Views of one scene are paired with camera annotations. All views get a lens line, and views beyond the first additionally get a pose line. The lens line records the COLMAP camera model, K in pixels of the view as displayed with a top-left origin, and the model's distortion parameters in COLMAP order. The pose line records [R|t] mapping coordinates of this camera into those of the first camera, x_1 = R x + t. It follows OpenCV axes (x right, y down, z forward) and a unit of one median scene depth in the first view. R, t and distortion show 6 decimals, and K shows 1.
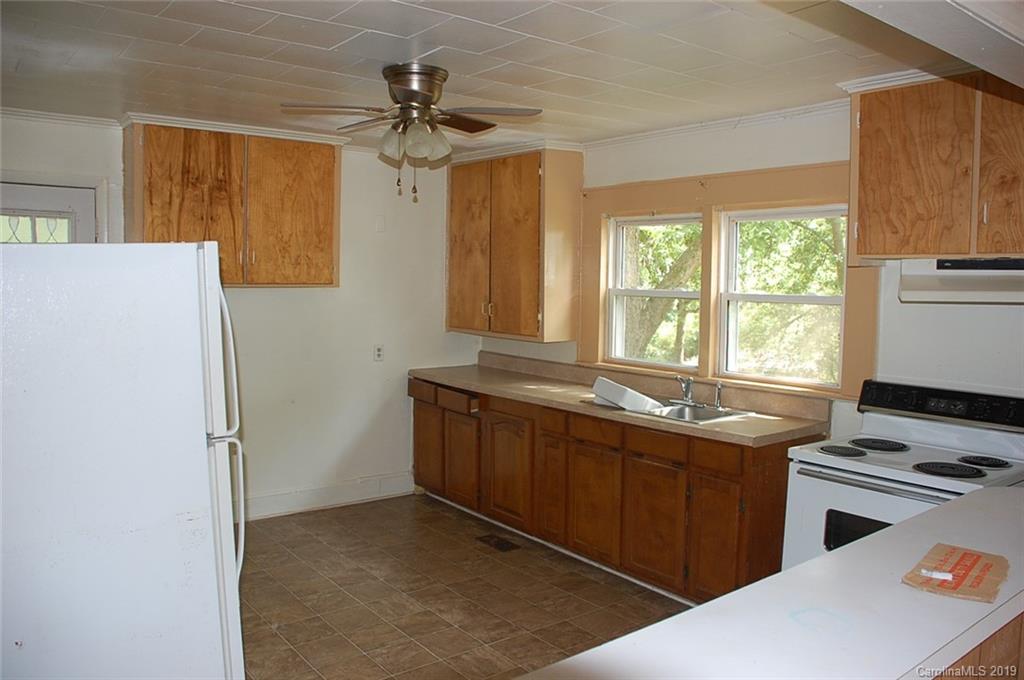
lens RADIAL K [[793.7, 0, 512.0], [0, 793.7, 340.0], [0, 0, 1]] dist [-0.137620, 0.000495]
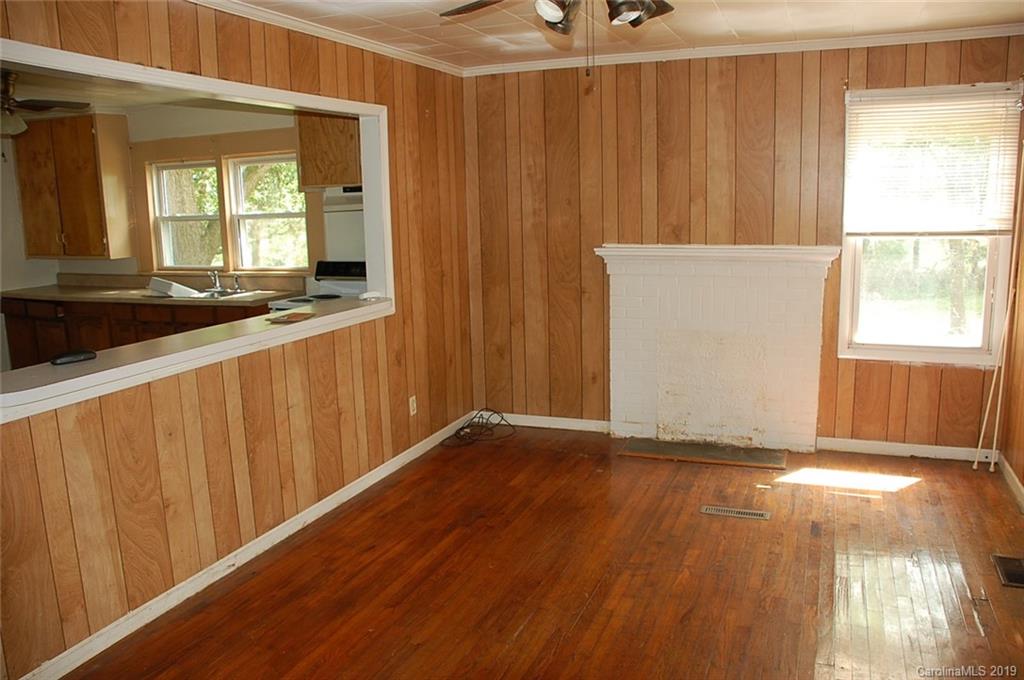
lens RADIAL K [[795.3, 0, 510.0], [0, 795.3, 352.9], [0, 0, 1]] dist [-0.139733, 0.093996]
pose [[0.870851, -0.122309, 0.476087, -0.010987], [0.070167, 0.989562, 0.125875, 0.043791], [-0.486513, -0.076212, 0.870343, -0.487494]]
